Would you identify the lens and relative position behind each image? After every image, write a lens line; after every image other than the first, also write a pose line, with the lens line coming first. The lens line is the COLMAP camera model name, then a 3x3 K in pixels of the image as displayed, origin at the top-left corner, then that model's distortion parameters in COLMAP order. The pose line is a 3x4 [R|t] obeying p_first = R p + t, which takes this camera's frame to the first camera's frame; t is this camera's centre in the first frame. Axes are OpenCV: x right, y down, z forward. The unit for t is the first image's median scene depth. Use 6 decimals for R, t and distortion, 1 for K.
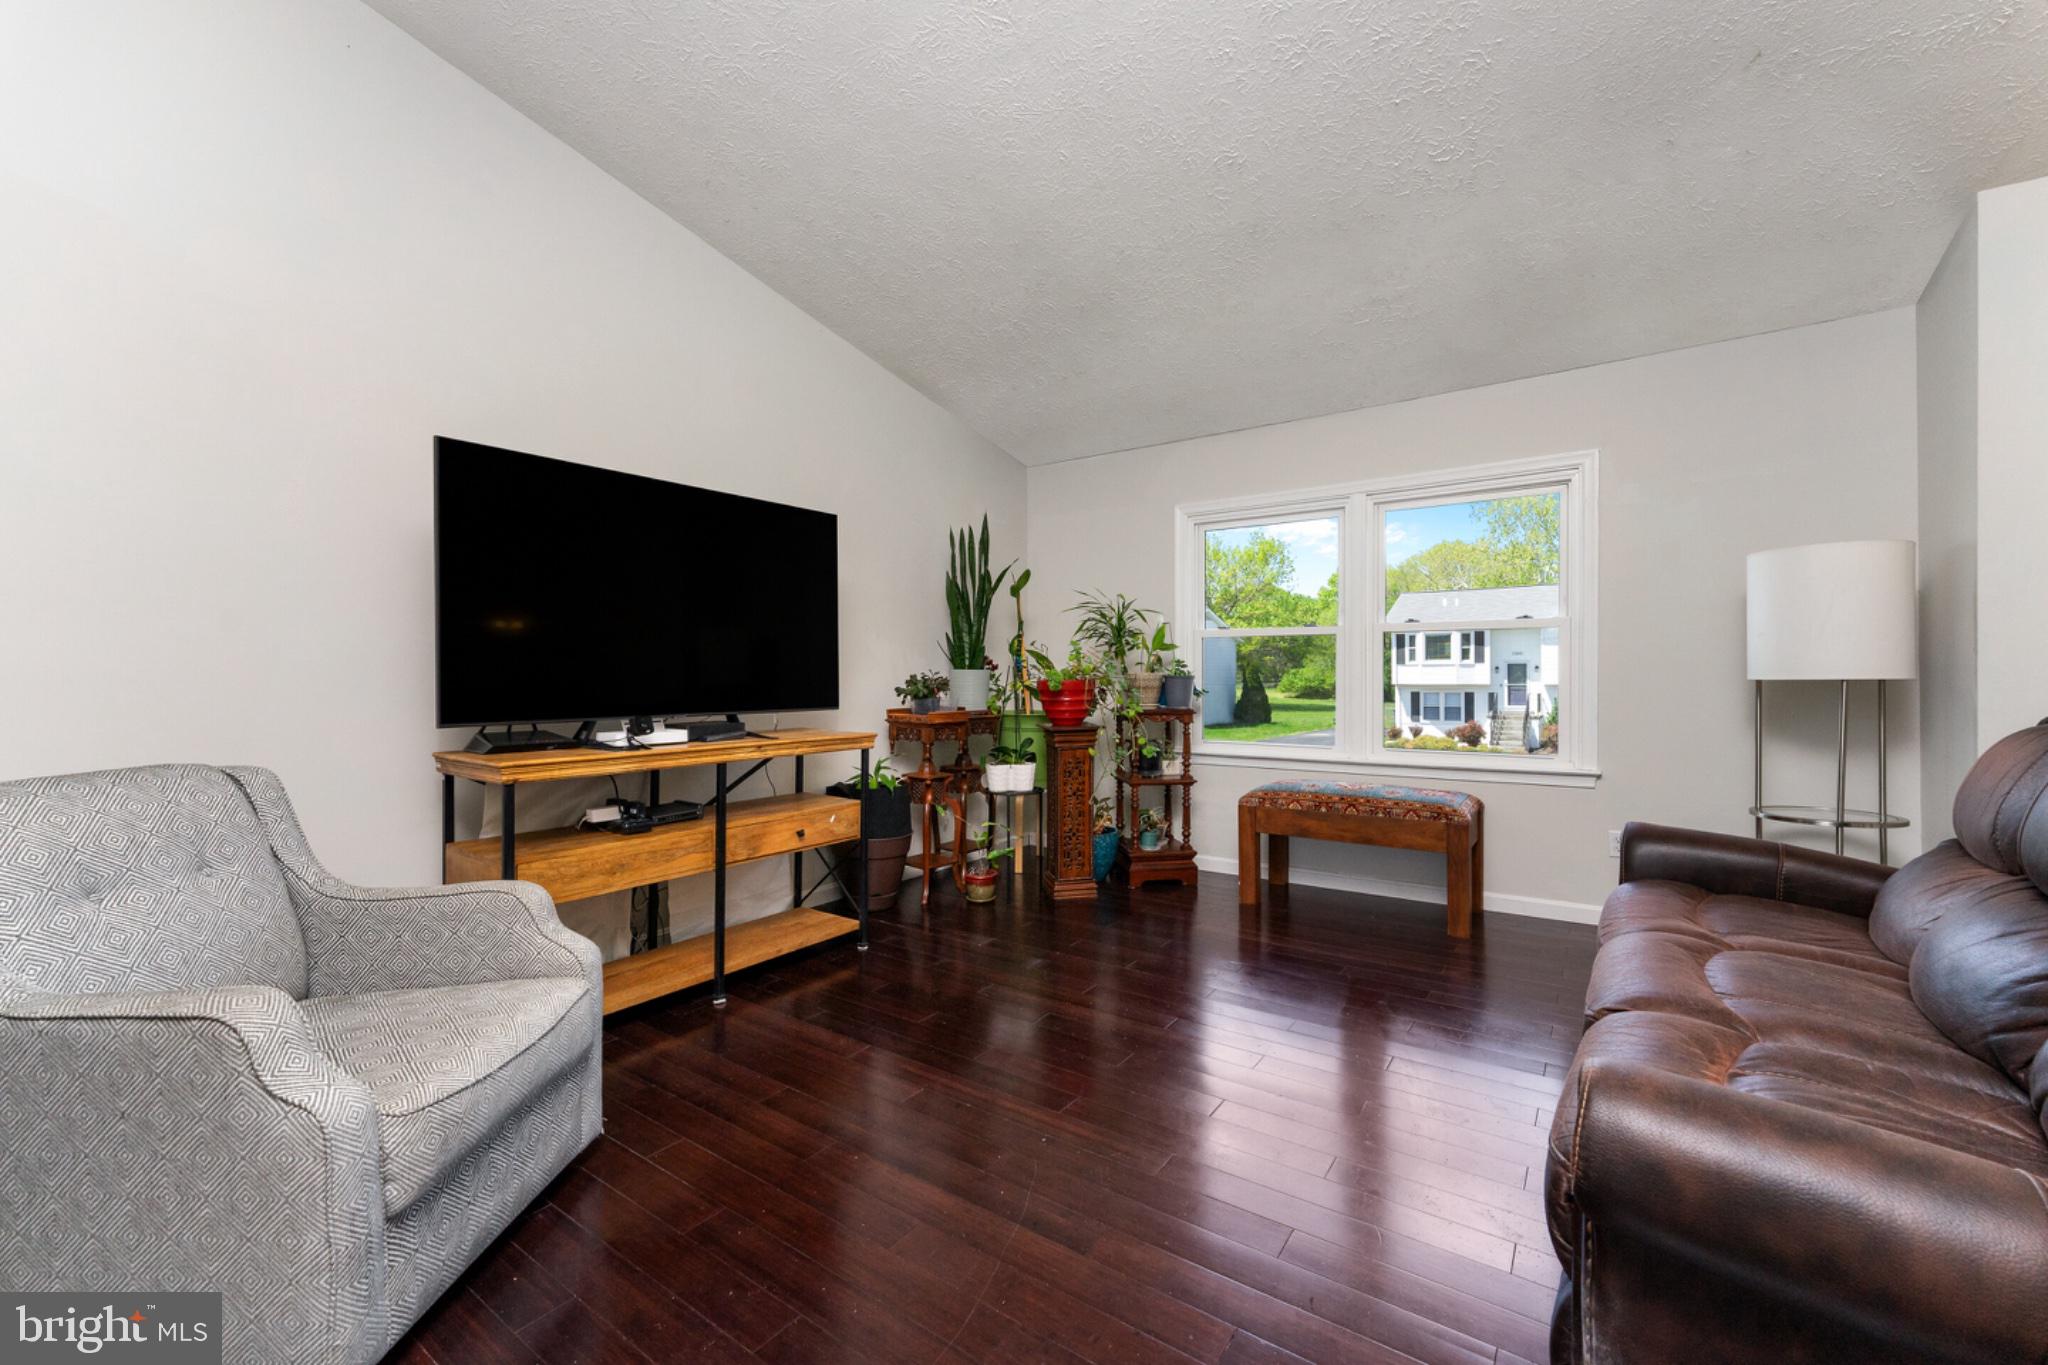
lens RADIAL K [[825.7, 0, 1023.6], [0, 825.7, 684.2], [0, 0, 1]] dist [-0.000572, -0.000090]
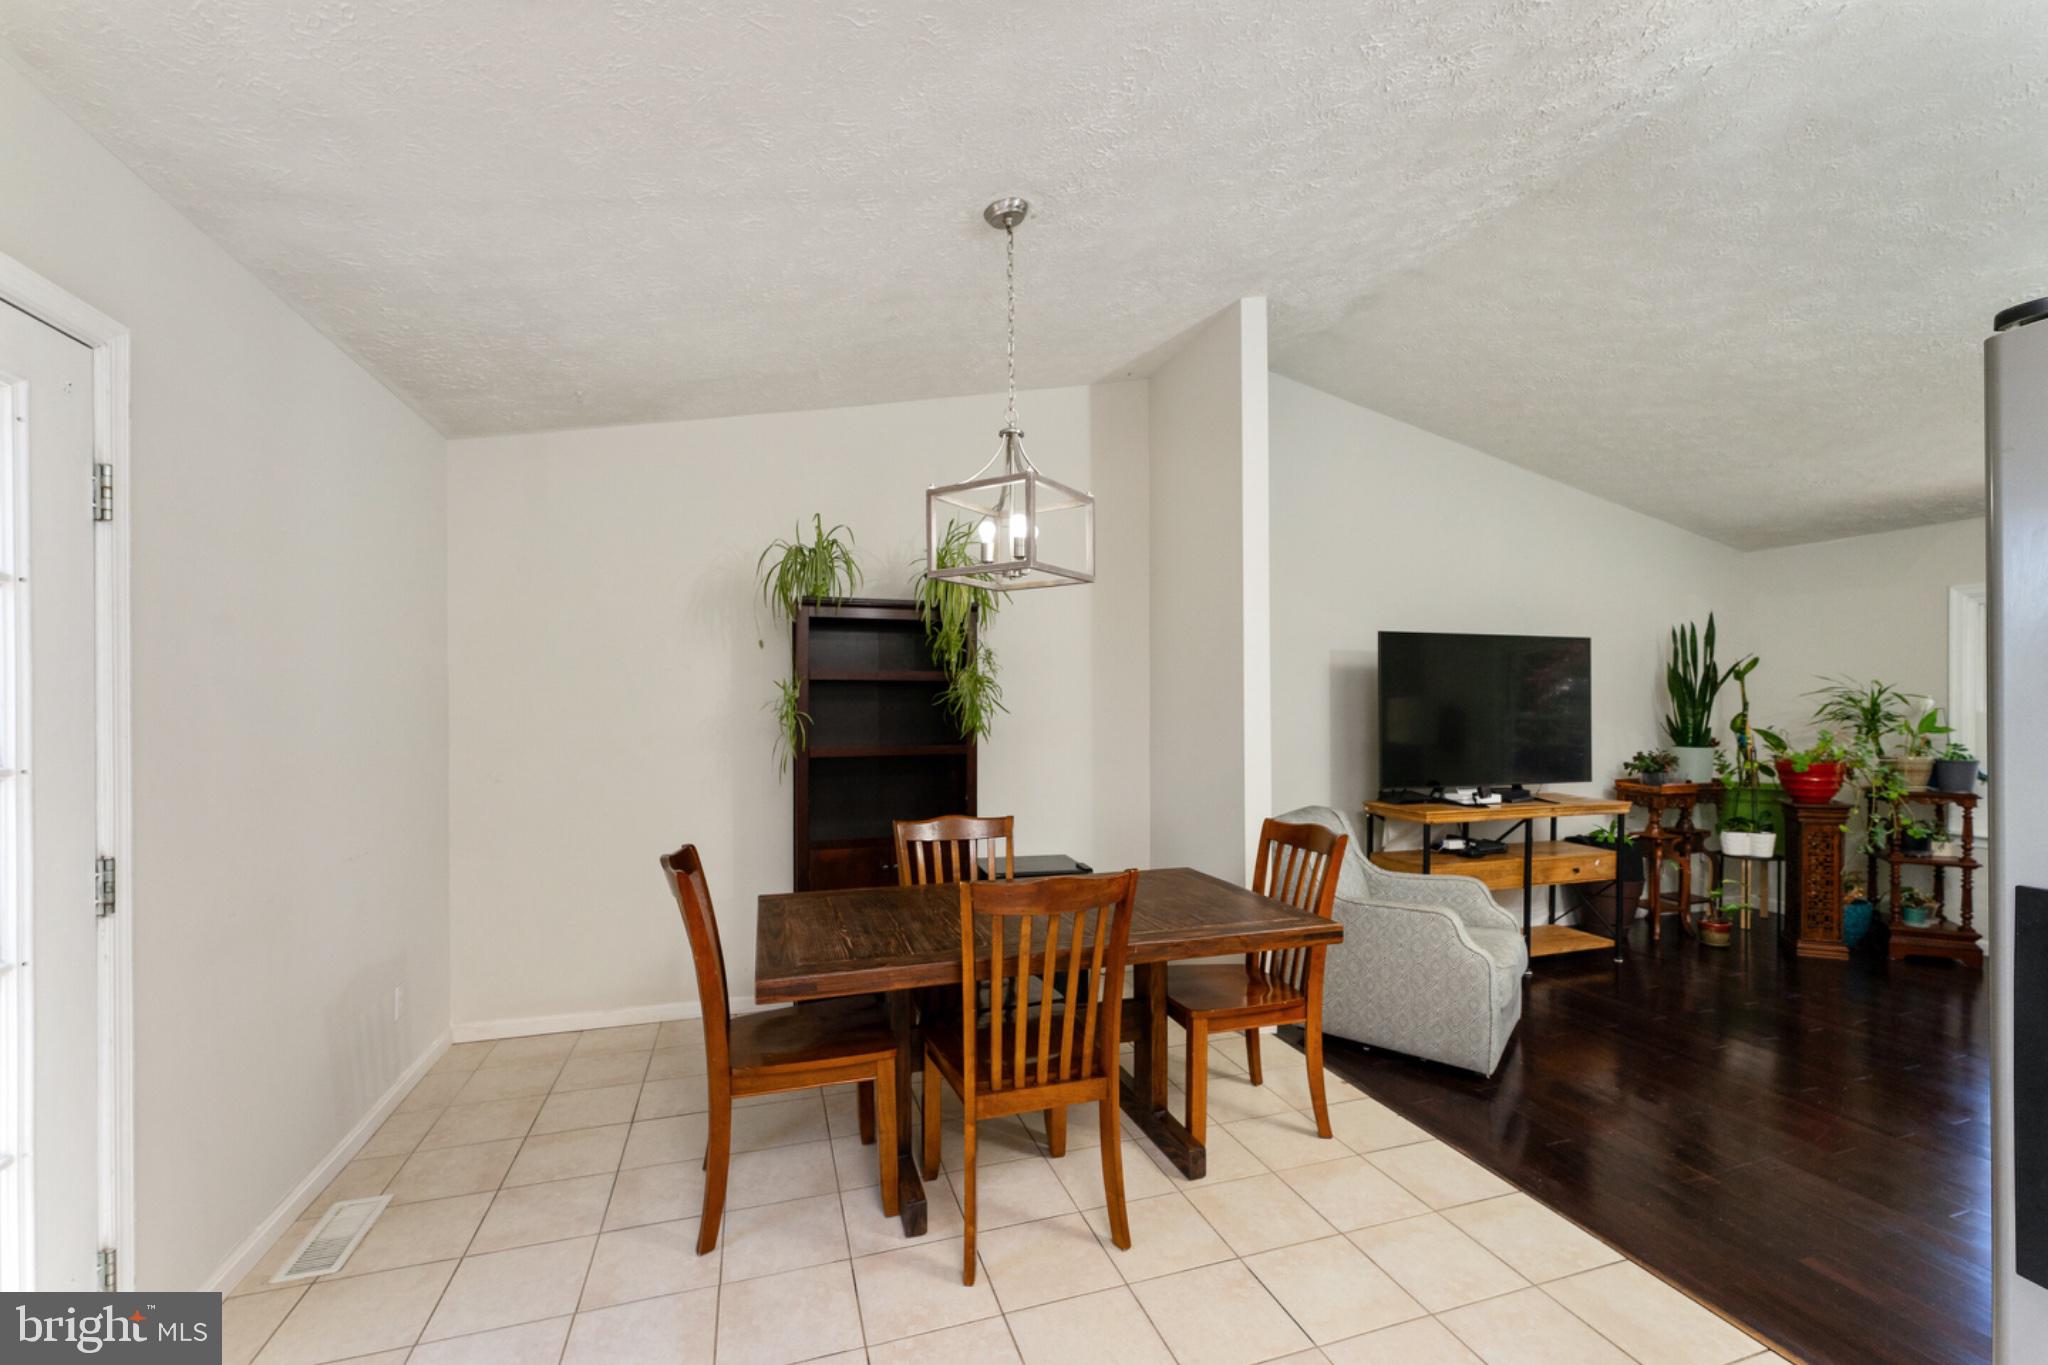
lens RADIAL K [[825.7, 0, 1036.0], [0, 825.7, 713.4], [0, 0, 1]] dist [-0.000572, -0.000090]
pose [[0.805259, 0.005582, -0.592897, -0.126051], [-0.007954, 0.999967, -0.001389, -0.058482], [0.592870, 0.005835, 0.805277, -0.505446]]
